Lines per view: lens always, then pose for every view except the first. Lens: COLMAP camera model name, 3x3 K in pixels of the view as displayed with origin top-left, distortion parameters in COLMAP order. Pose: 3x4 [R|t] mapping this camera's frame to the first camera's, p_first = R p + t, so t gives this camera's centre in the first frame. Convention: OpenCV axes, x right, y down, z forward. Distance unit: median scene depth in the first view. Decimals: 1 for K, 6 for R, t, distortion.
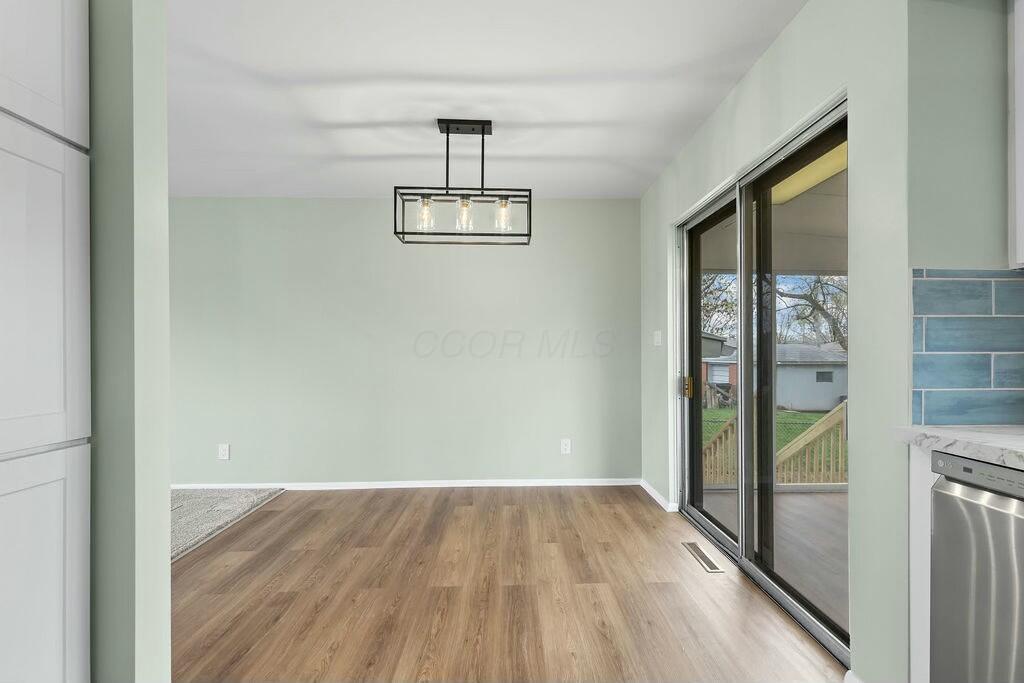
lens RADIAL K [[478.5, 0, 512.3], [0, 478.5, 346.3], [0, 0, 1]] dist [0.030479, 0.000305]
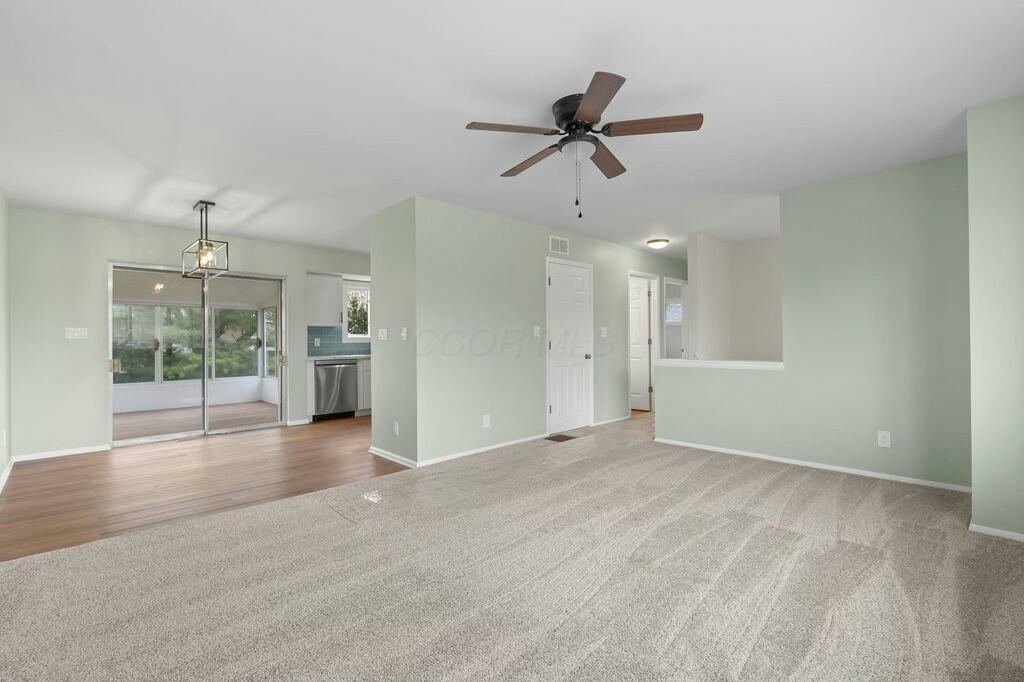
lens RADIAL K [[478.5, 0, 512.4], [0, 478.5, 339.8], [0, 0, 1]] dist [0.030479, 0.000305]
pose [[-0.668332, 0.009149, 0.743807, -1.659995], [-0.001826, 0.999901, -0.013939, 0.016169], [-0.743861, -0.010674, -0.668249, 1.074483]]
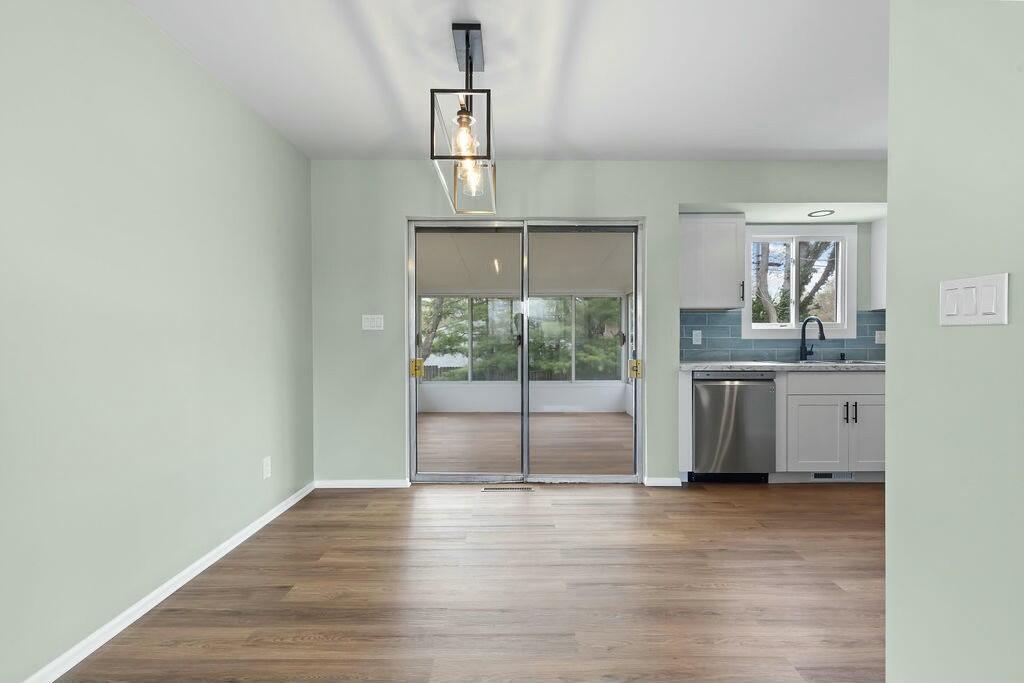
lens RADIAL K [[478.5, 0, 513.4], [0, 478.5, 343.9], [0, 0, 1]] dist [0.030479, 0.000305]
pose [[0.015224, -0.006813, 0.999861, -0.723914], [-0.015266, 0.999859, 0.007046, 0.013638], [-0.999768, -0.015371, 0.015118, 0.740593]]
